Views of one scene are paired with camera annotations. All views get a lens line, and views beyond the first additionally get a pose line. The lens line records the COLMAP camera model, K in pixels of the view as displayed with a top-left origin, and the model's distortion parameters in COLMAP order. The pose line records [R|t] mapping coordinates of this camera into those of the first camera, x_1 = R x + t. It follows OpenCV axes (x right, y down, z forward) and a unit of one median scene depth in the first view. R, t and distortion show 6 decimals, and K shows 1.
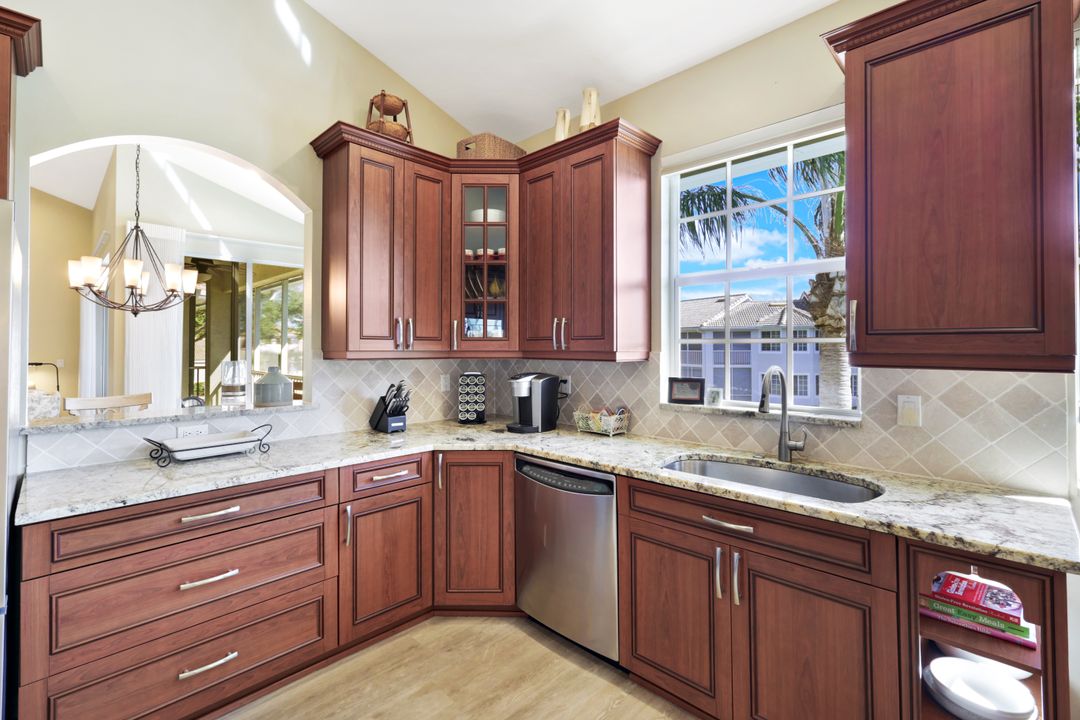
lens RADIAL K [[480.1, 0, 545.5], [0, 480.1, 341.6], [0, 0, 1]] dist [0.003030, 0.000485]
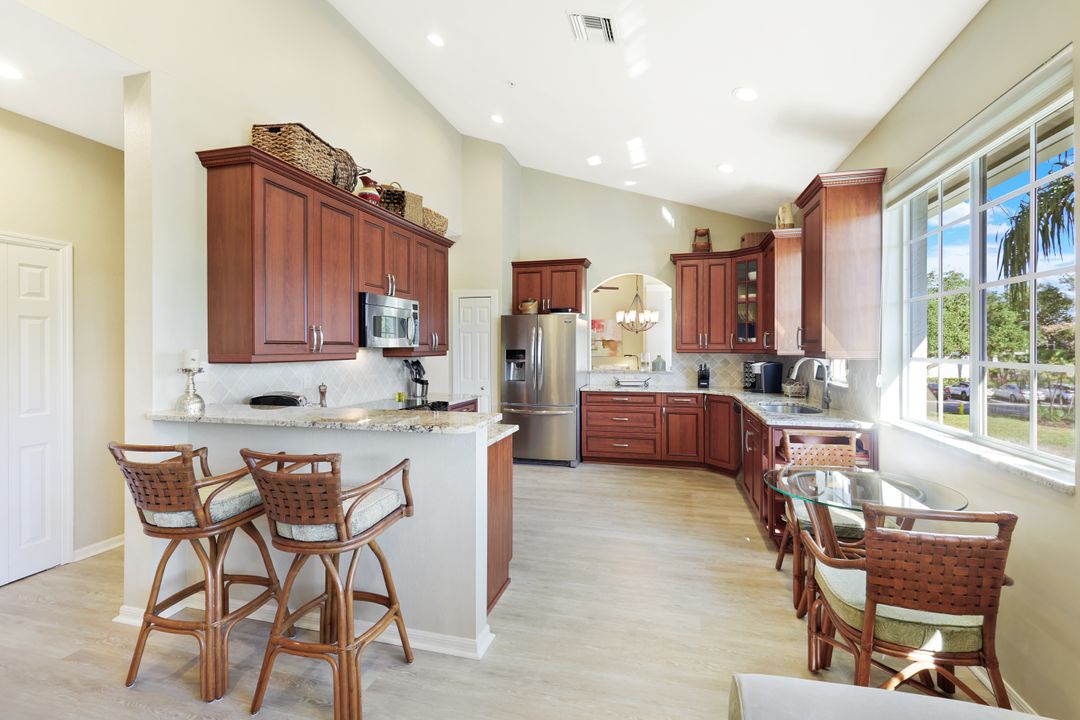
lens RADIAL K [[480.1, 0, 543.0], [0, 480.1, 349.8], [0, 0, 1]] dist [0.003030, 0.000485]
pose [[0.485582, 0.003503, -0.874184, 1.420855], [0.013389, 0.999845, 0.011444, -0.013641], [0.874089, -0.017261, 0.485460, -0.770449]]
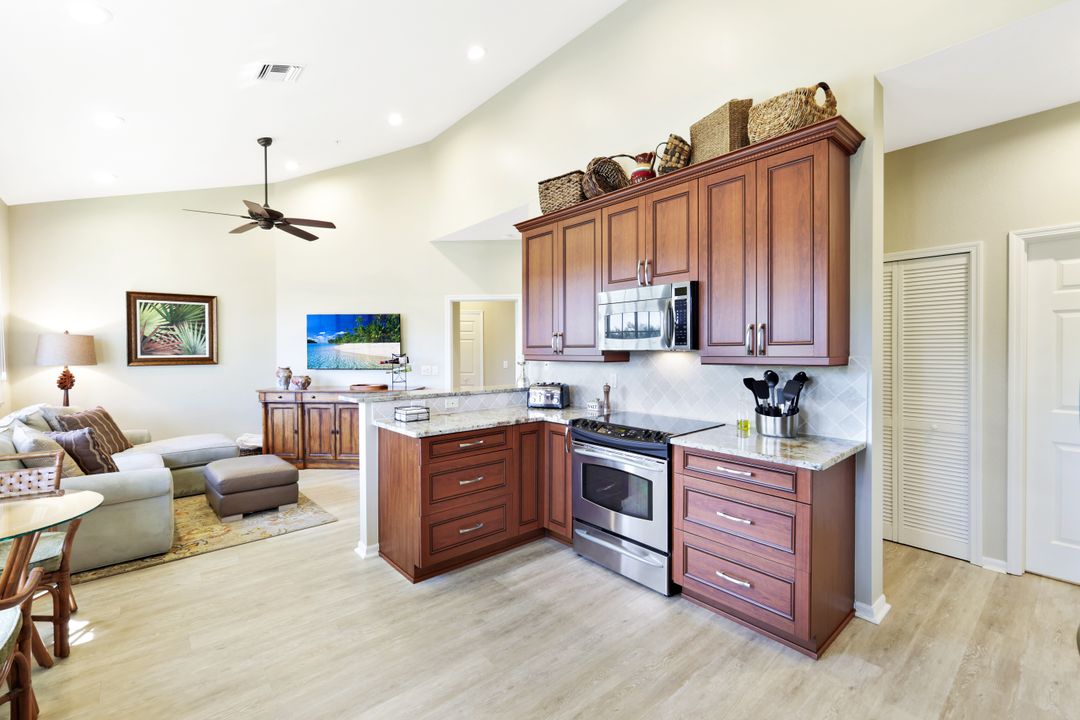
lens RADIAL K [[480.1, 0, 540.1], [0, 480.1, 354.8], [0, 0, 1]] dist [0.003030, 0.000485]
pose [[-0.995965, 0.003450, 0.089674, -0.145335], [0.003412, 0.999994, -0.000584, 0.002711], [-0.089676, -0.000276, -0.995971, 0.963310]]
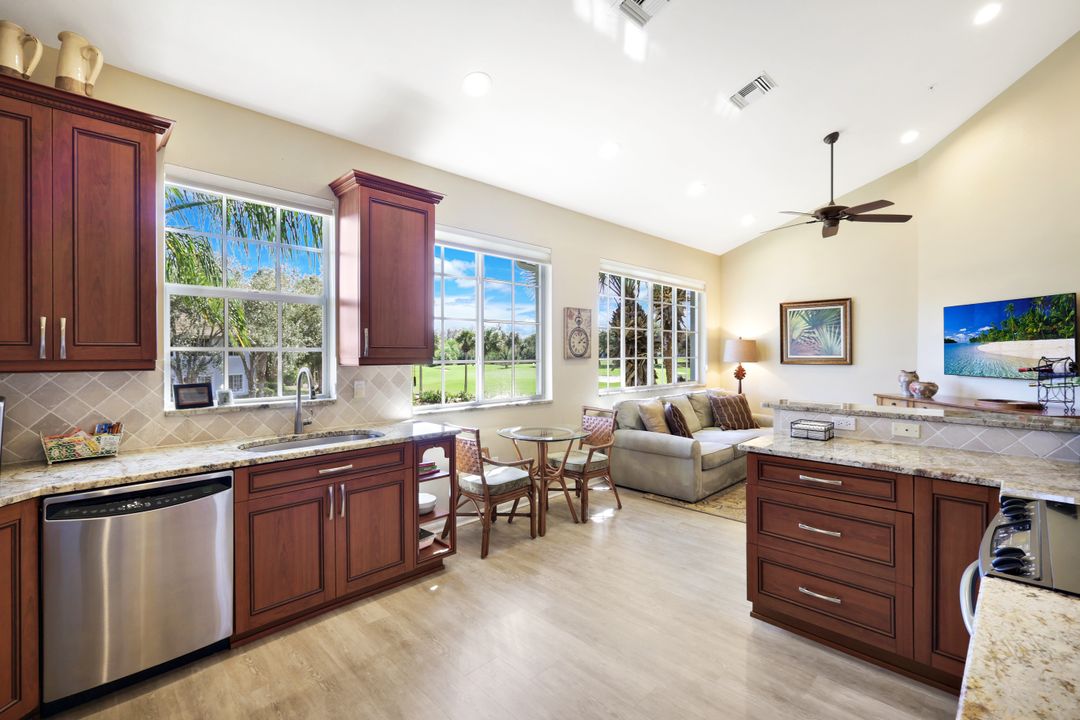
lens RADIAL K [[480.1, 0, 533.6], [0, 480.1, 351.4], [0, 0, 1]] dist [0.003030, 0.000485]
pose [[0.031385, 0.000298, 0.999507, -0.820299], [-0.012095, 0.999927, 0.000081, -0.006343], [-0.999434, -0.012092, 0.031386, 0.226088]]
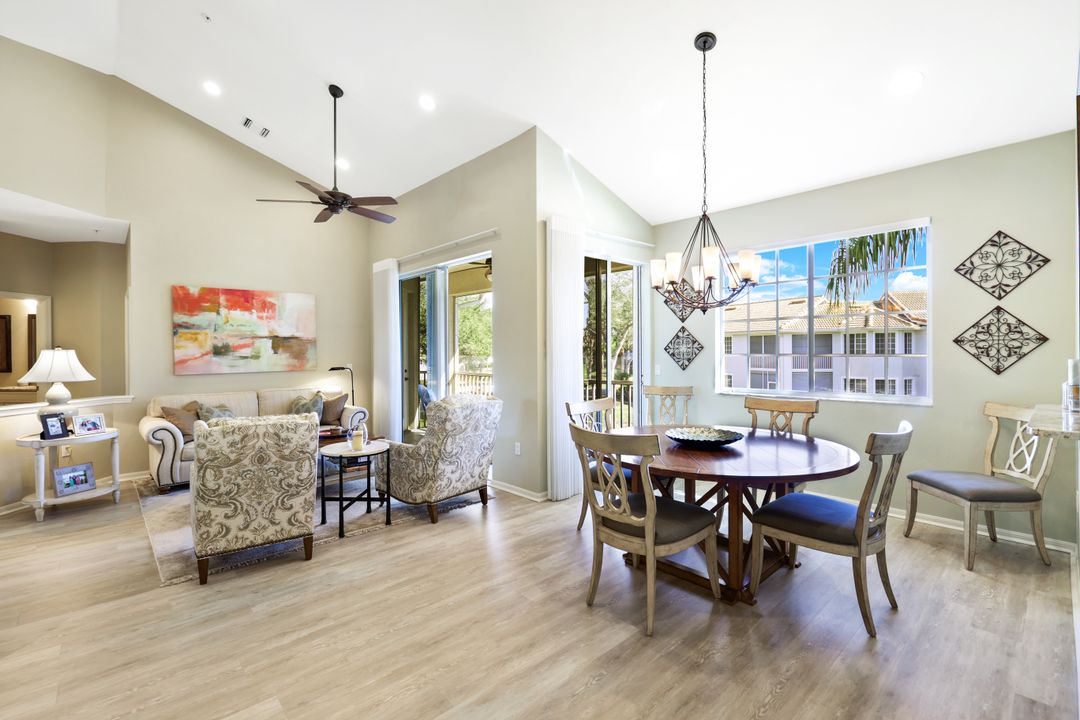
lens RADIAL K [[480.1, 0, 533.7], [0, 480.1, 355.8], [0, 0, 1]] dist [0.003030, 0.000485]
pose [[0.998799, -0.007610, -0.048410, -1.764416], [0.008680, 0.999722, 0.021931, 0.007620], [0.048230, -0.022325, 0.998587, 0.096267]]
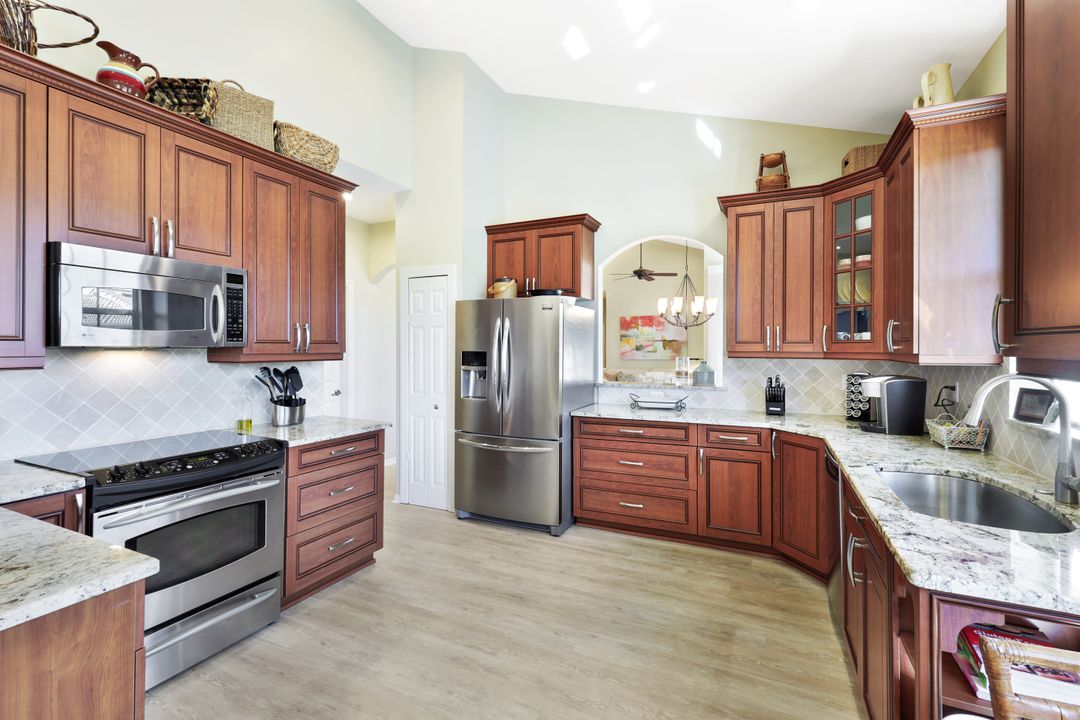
lens RADIAL K [[480.1, 0, 543.4], [0, 480.1, 350.0], [0, 0, 1]] dist [0.003030, 0.000485]
pose [[0.326878, 0.002687, -0.945063, 0.831769], [0.011478, 0.999911, 0.006813, -0.001913], [0.944997, -0.013075, 0.326818, -0.006567]]
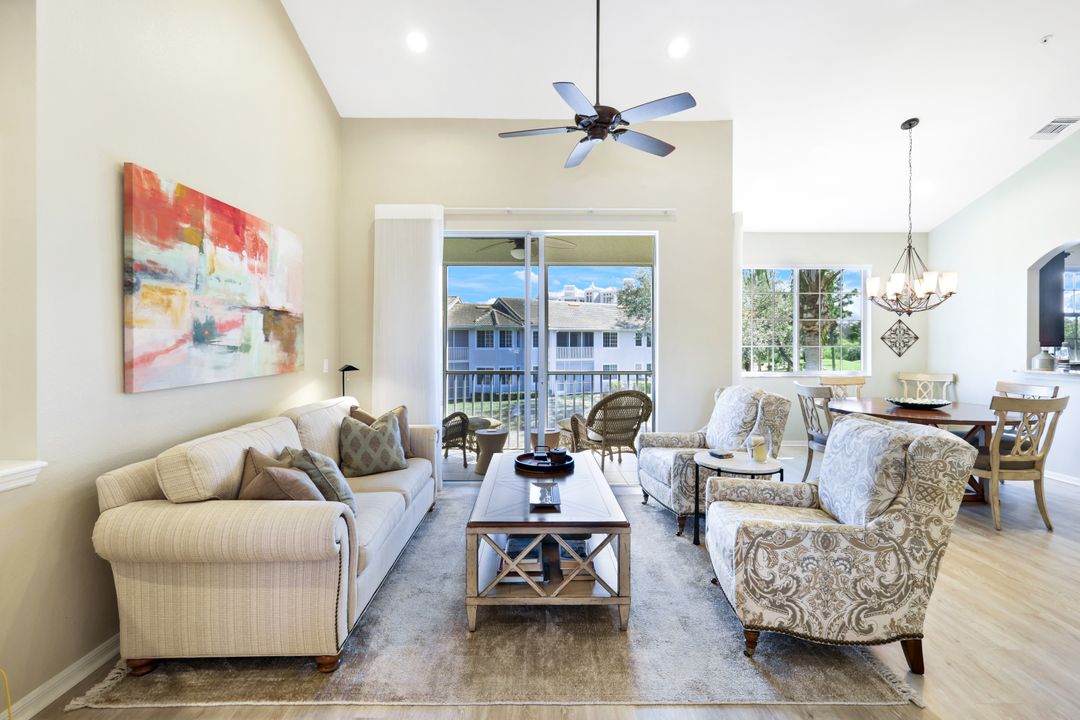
lens RADIAL K [[480.1, 0, 545.4], [0, 480.1, 350.2], [0, 0, 1]] dist [0.003030, 0.000485]
pose [[0.705038, -0.010391, 0.709093, -3.772724], [-0.009249, 0.999673, 0.023845, 0.027318], [-0.709109, -0.023370, 0.704711, 1.170050]]
